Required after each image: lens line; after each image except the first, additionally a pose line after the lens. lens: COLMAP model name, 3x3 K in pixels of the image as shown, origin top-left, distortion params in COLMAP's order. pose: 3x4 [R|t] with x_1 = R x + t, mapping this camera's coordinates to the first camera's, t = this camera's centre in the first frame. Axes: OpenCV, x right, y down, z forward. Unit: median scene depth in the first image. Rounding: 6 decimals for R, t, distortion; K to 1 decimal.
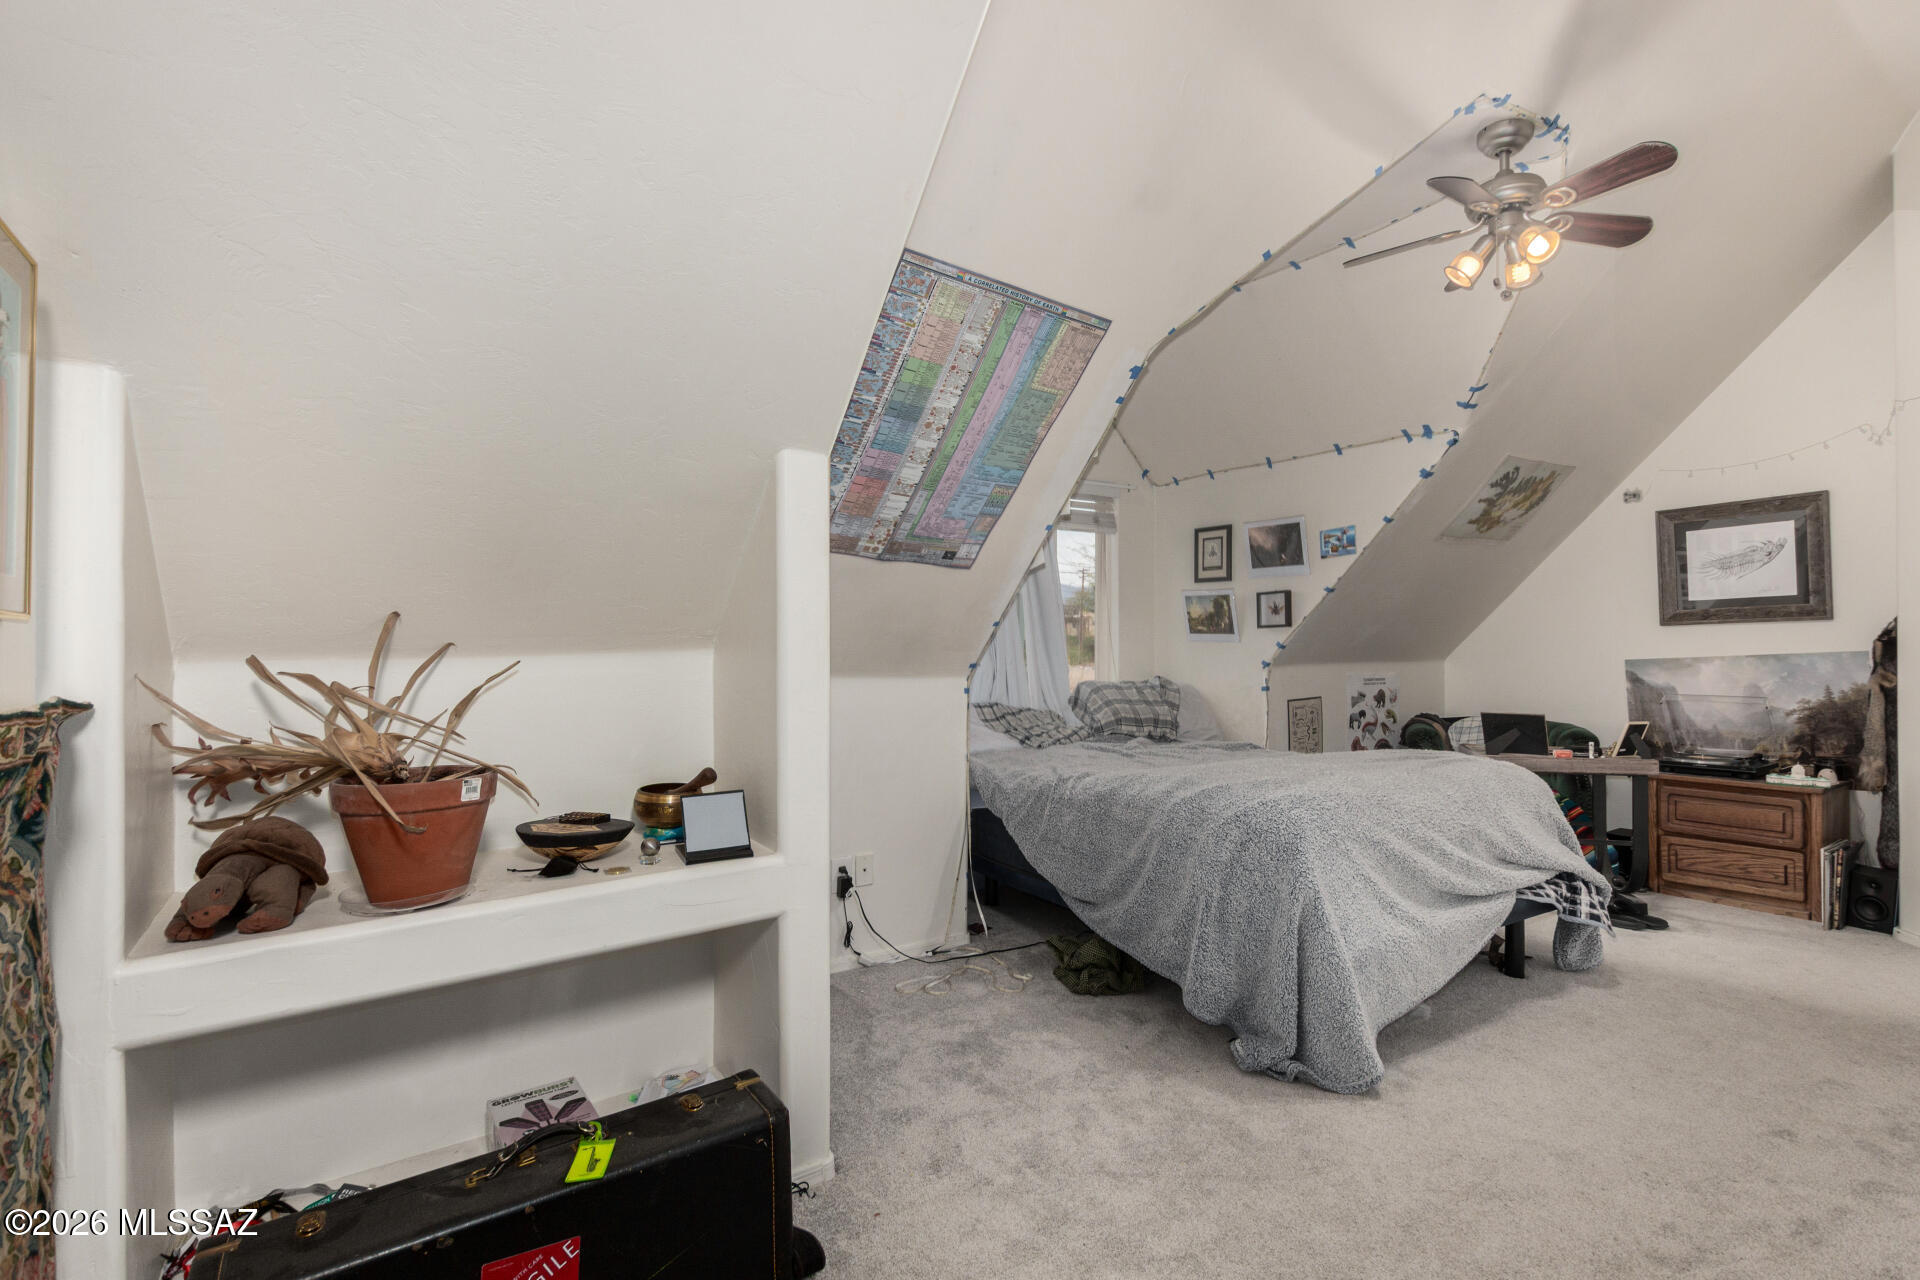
lens RADIAL K [[906.8, 0, 962.7], [0, 906.8, 647.2], [0, 0, 1]] dist [-0.000126, -0.000327]
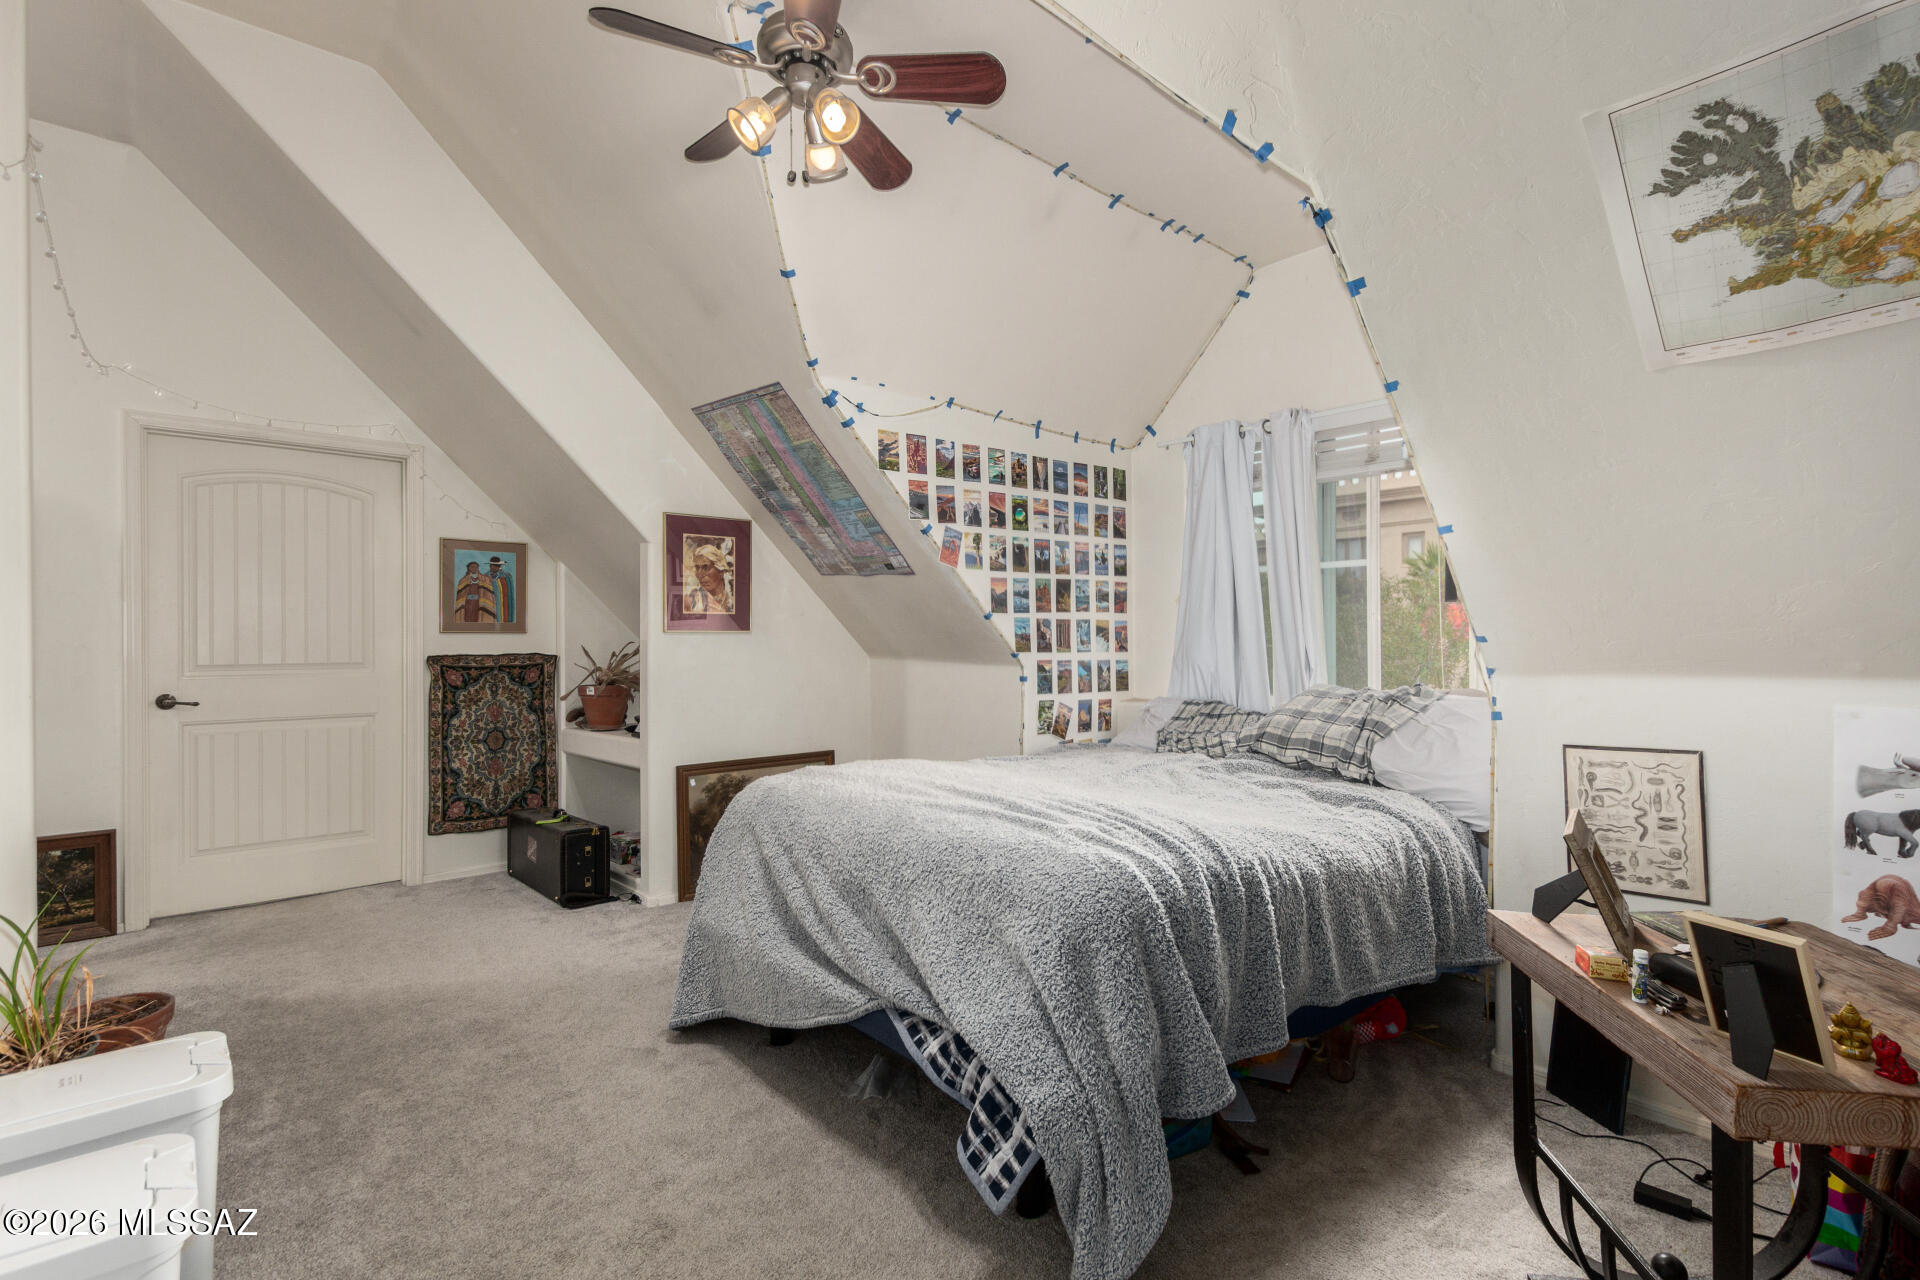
lens RADIAL K [[906.8, 0, 962.1], [0, 906.8, 630.2], [0, 0, 1]] dist [-0.000126, -0.000327]
pose [[0.115460, 0.000140, -0.993312, 0.873037], [0.015389, 0.999880, 0.001930, -0.010019], [0.993193, -0.015509, 0.115444, 0.672376]]
